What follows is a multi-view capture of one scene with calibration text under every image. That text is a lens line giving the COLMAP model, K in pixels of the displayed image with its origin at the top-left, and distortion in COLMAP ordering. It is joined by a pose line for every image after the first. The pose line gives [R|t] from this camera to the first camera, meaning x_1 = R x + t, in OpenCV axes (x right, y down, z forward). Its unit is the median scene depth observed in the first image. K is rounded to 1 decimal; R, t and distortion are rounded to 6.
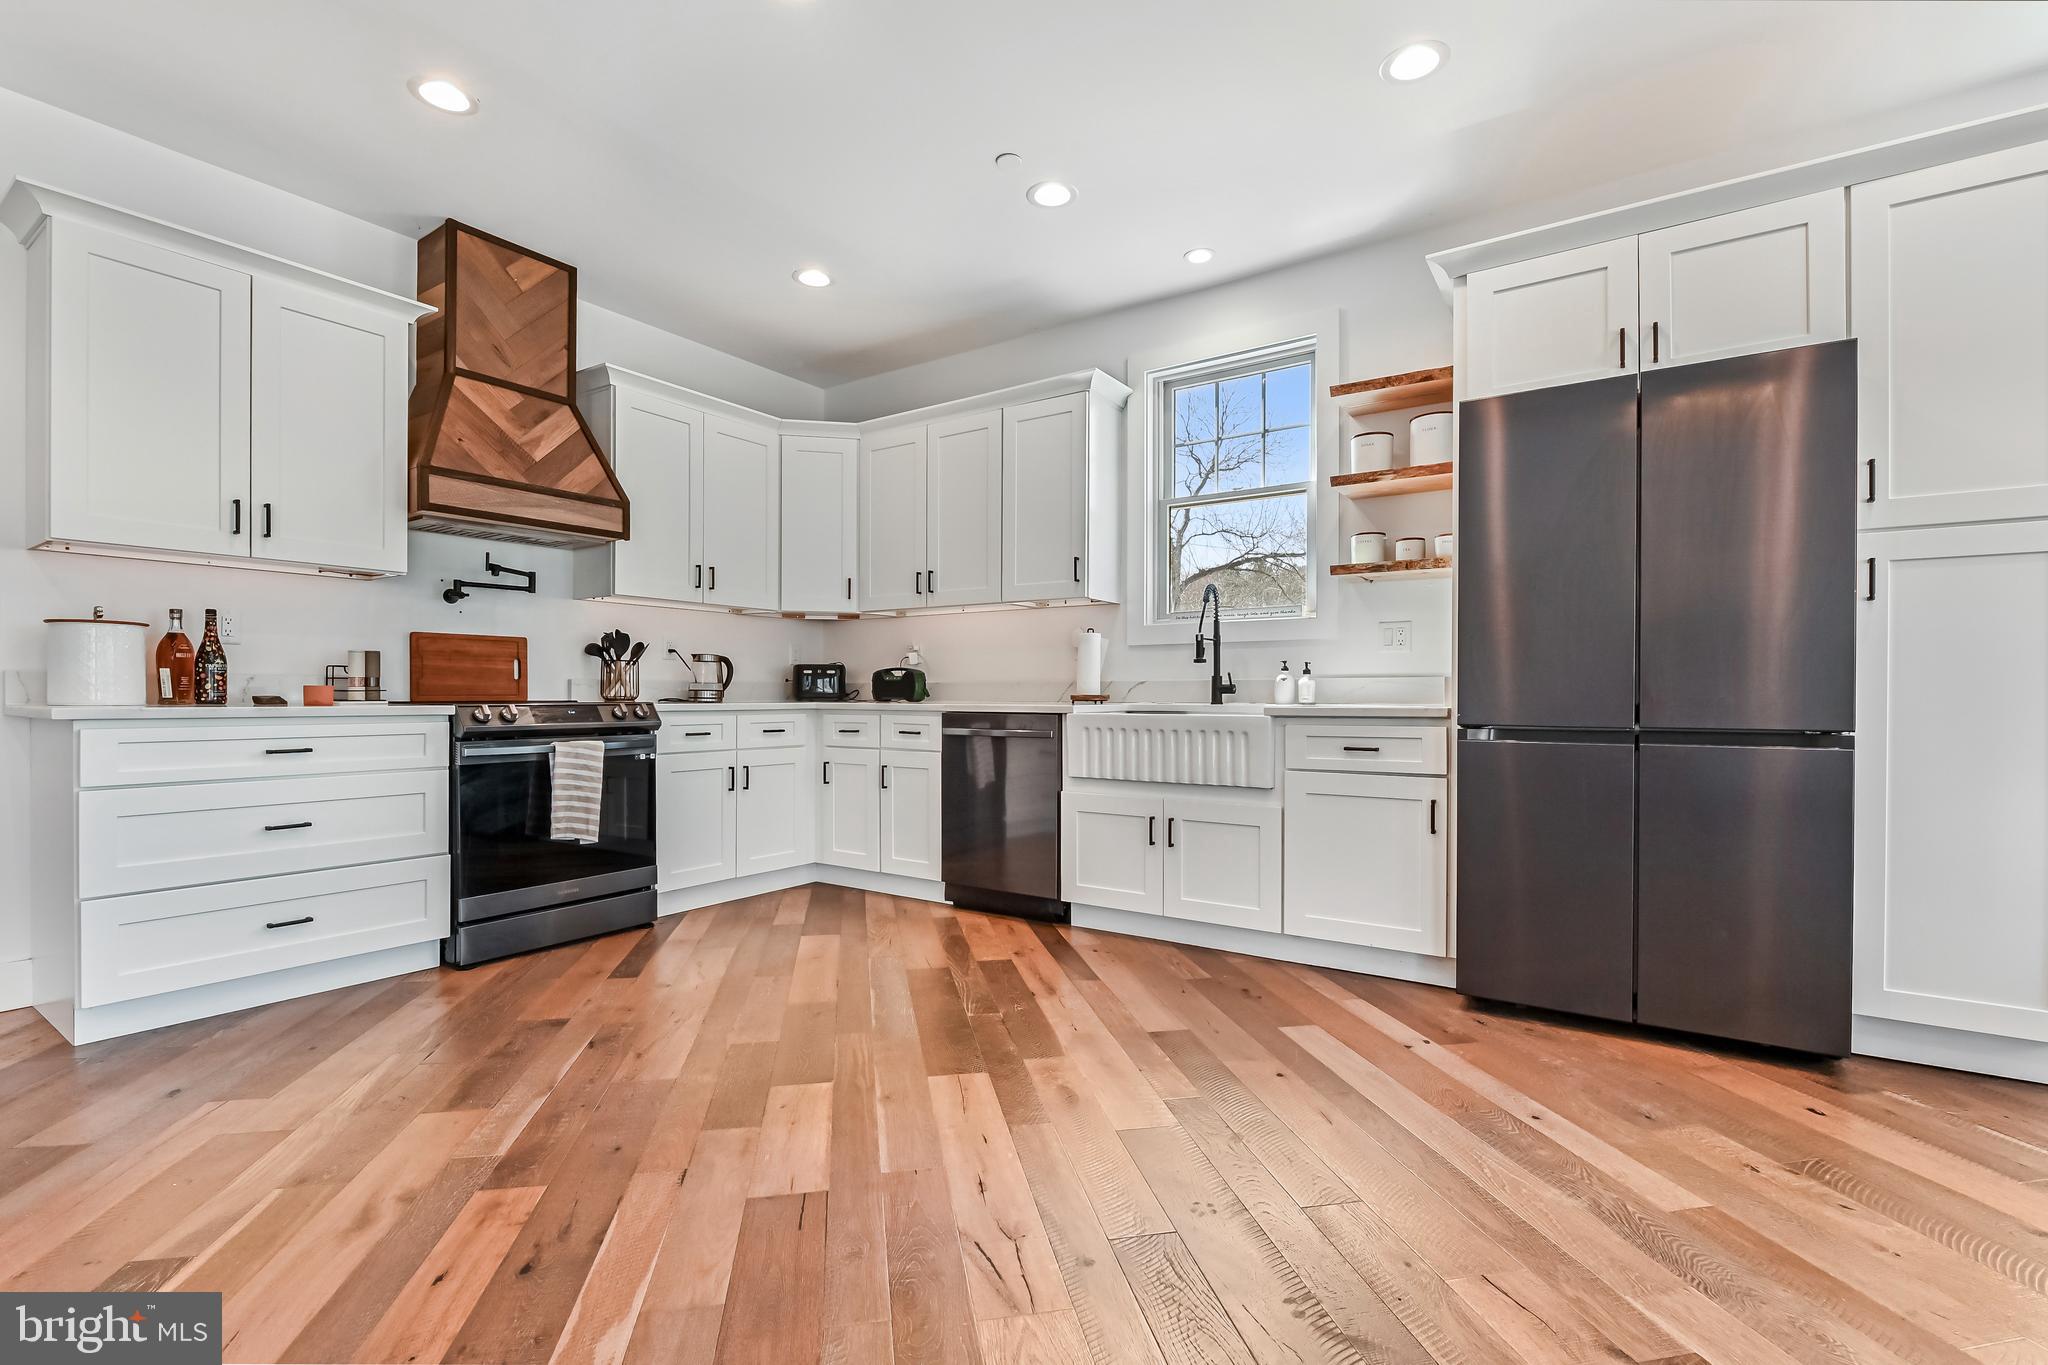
lens RADIAL K [[915.1, 0, 1019.8], [0, 915.1, 698.4], [0, 0, 1]] dist [0.000864, -0.005674]
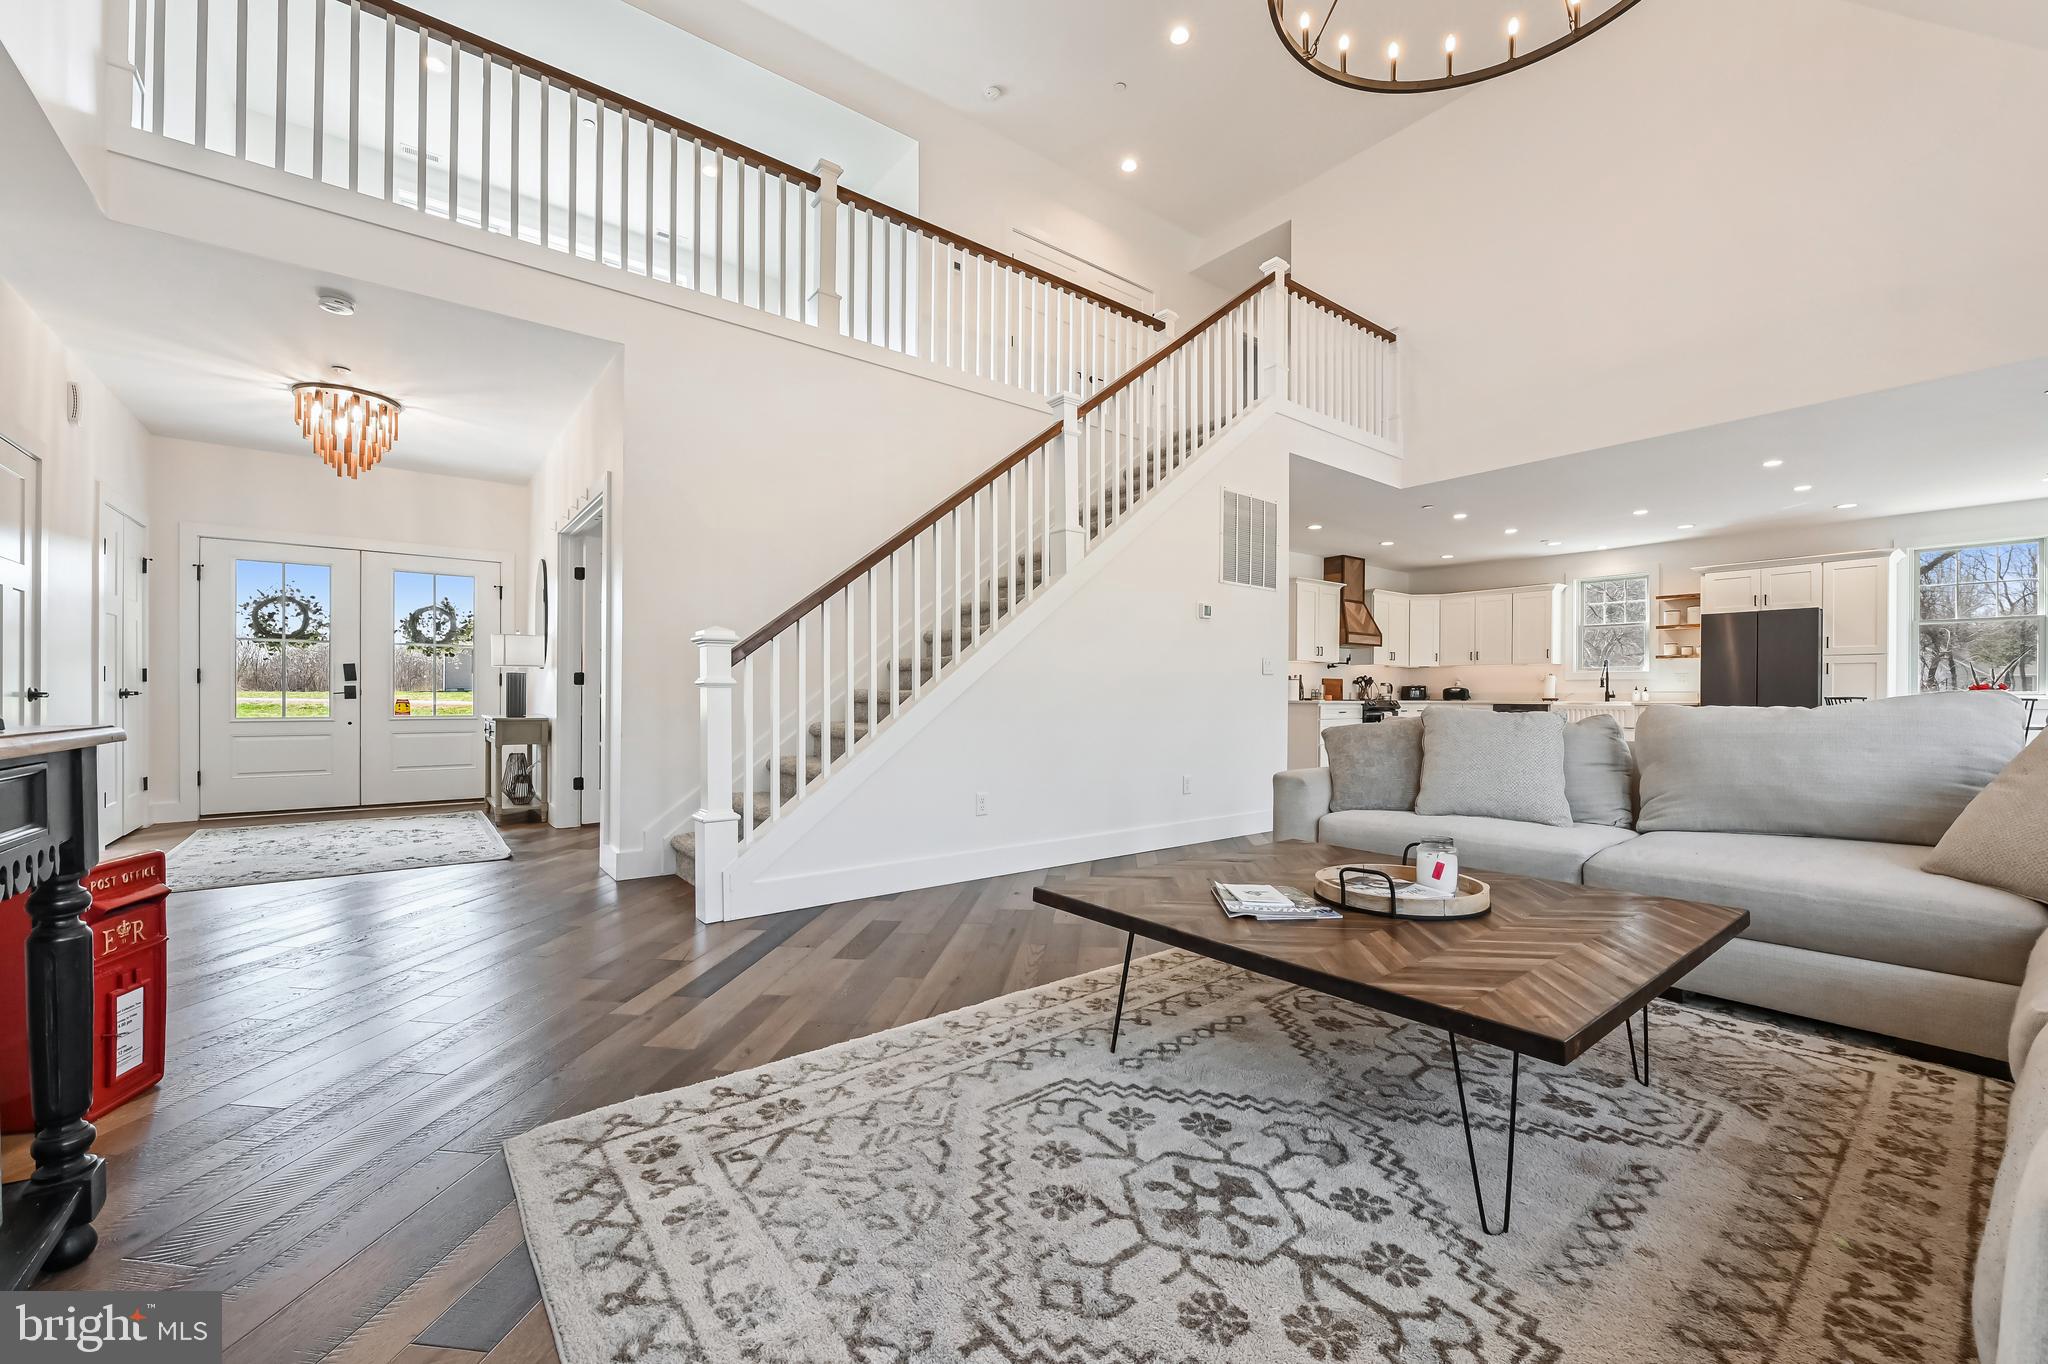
lens RADIAL K [[828.1, 0, 1031.6], [0, 828.1, 693.9], [0, 0, 1]] dist [-0.000319, -0.000015]
pose [[0.956951, 0.000196, -0.290250, -1.247052], [-0.001996, 0.999981, -0.005906, 0.001673], [0.290243, 0.006231, 0.956933, -3.286340]]
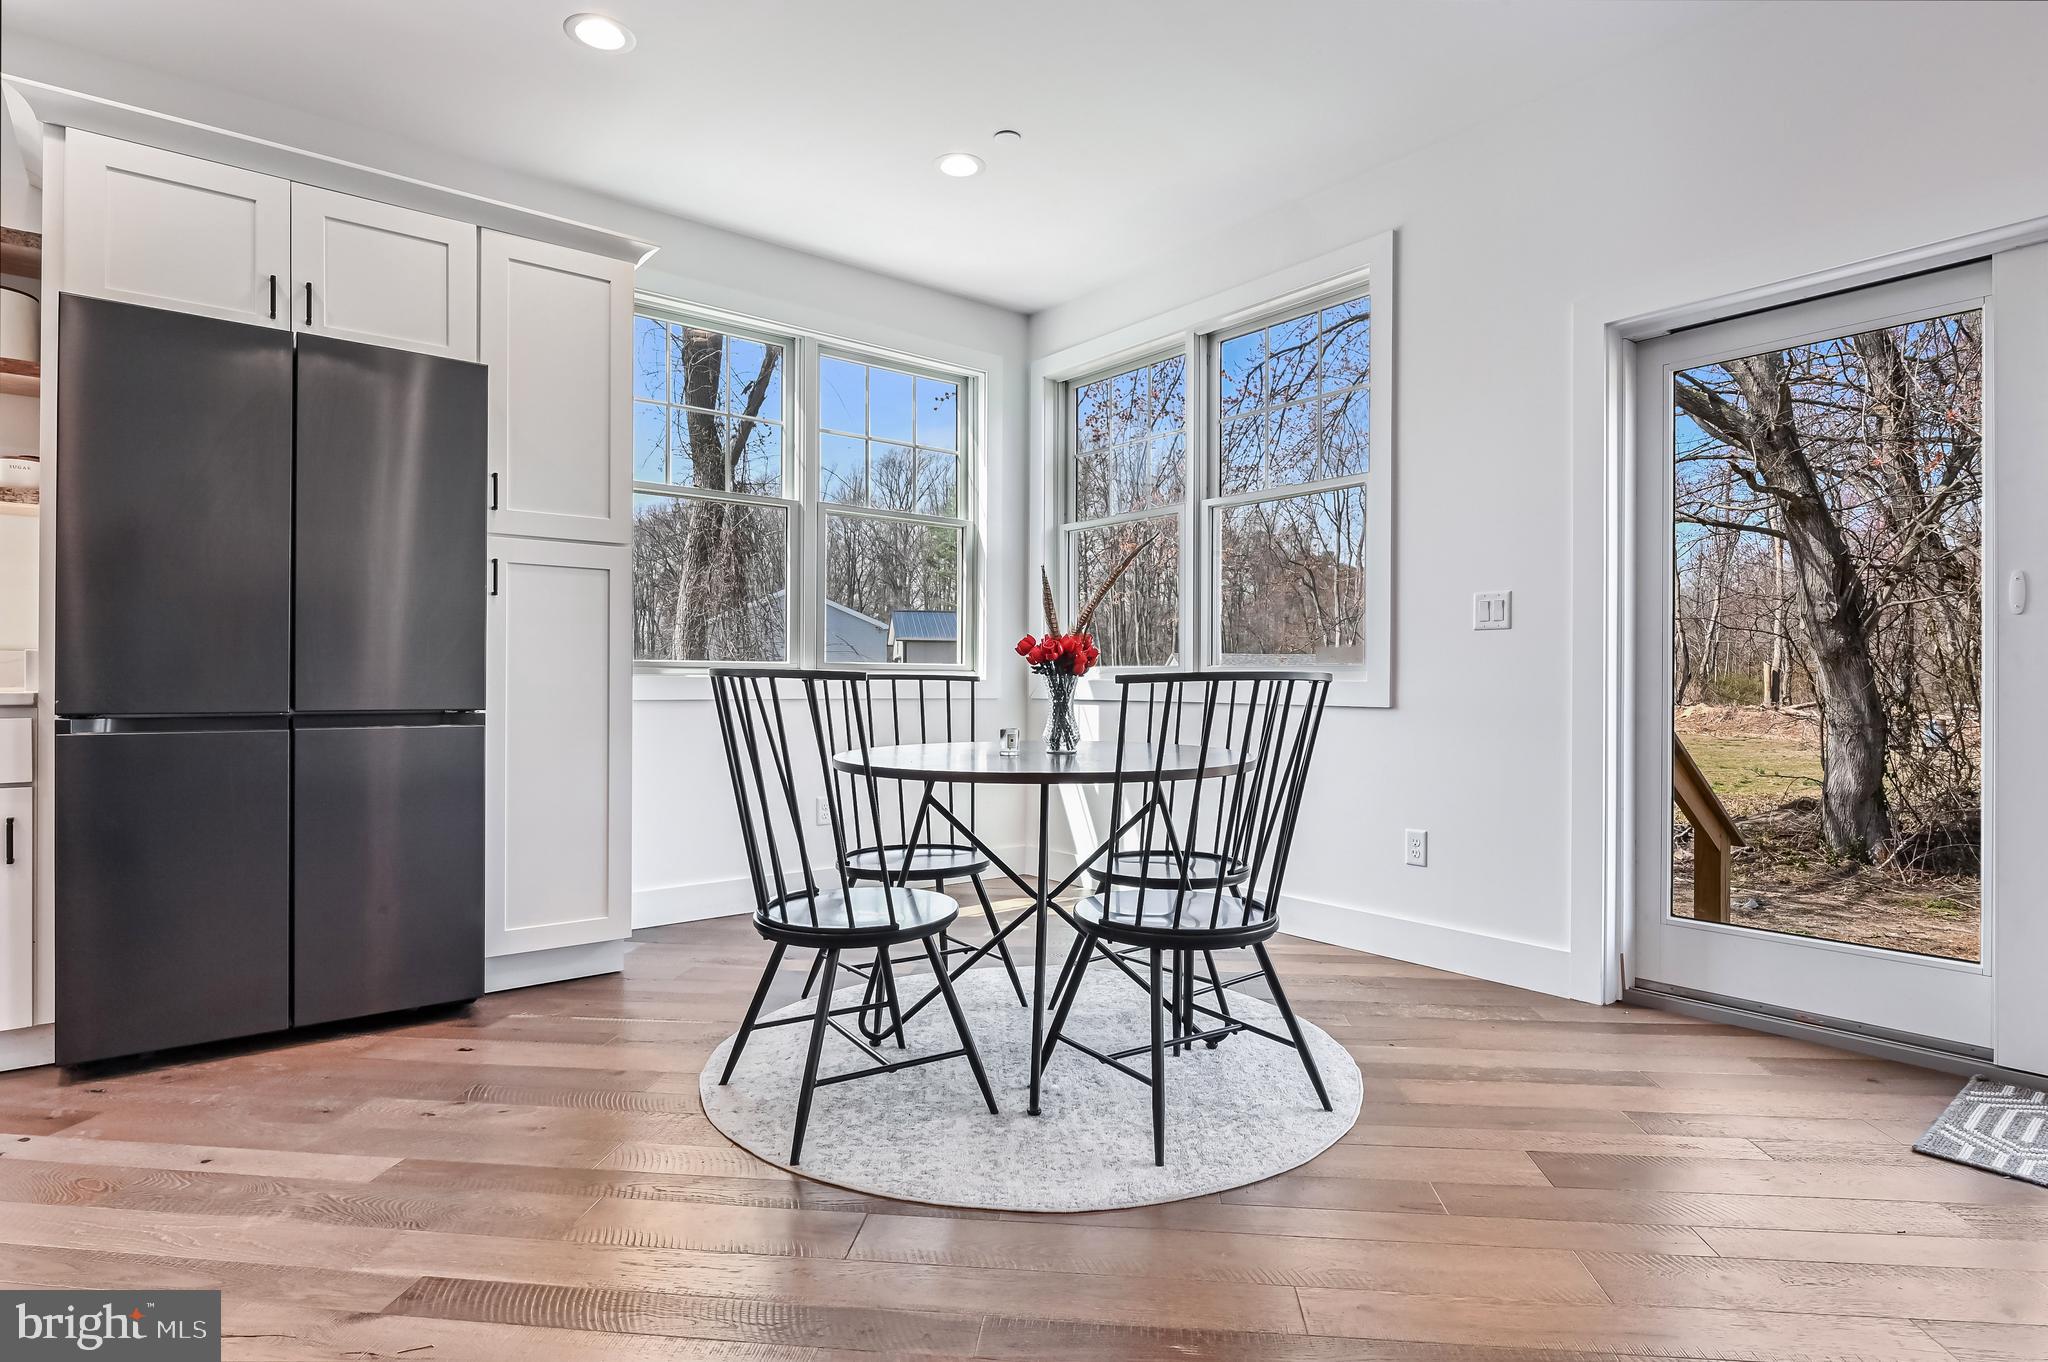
lens RADIAL K [[1109.9, 0, 1024.0], [0, 1109.9, 681.0], [0, 0, 1]] dist [0.000567, 0.000225]
pose [[0.301502, -0.000295, 0.953465, -0.199715], [-0.000759, 1.000000, 0.000549, -0.000680], [-0.953465, -0.000890, 0.301502, -0.060046]]
